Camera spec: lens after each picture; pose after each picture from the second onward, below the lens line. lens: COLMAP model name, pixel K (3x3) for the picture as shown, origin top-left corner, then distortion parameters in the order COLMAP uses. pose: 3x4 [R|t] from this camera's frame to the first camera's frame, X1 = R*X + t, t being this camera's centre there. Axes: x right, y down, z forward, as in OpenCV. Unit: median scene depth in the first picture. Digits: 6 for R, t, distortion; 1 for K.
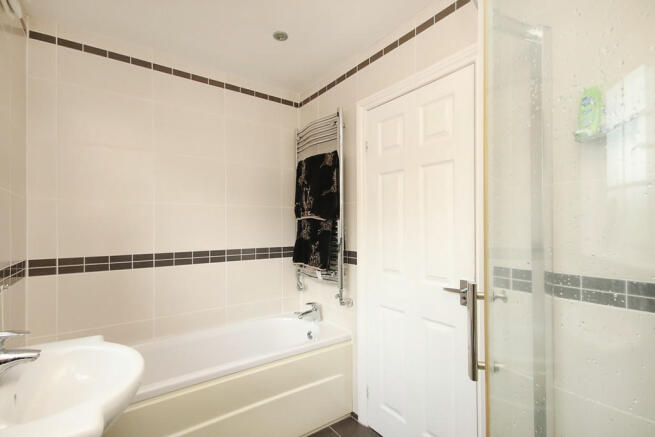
lens RADIAL K [[301.9, 0, 326.8], [0, 301.9, 224.9], [0, 0, 1]] dist [0.000085, -0.000194]
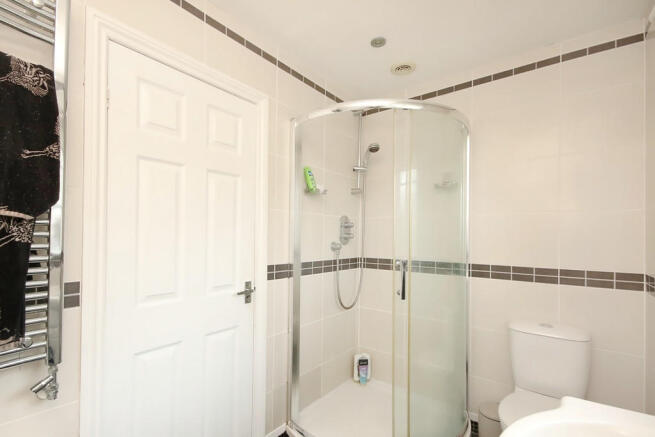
lens RADIAL K [[301.9, 0, 317.5], [0, 301.9, 228.2], [0, 0, 1]] dist [0.000085, -0.000194]
pose [[-0.266844, 0.020293, 0.963526, -0.694649], [-0.017579, 0.999509, -0.025920, 0.001160], [-0.963579, -0.023855, -0.266356, 0.971597]]
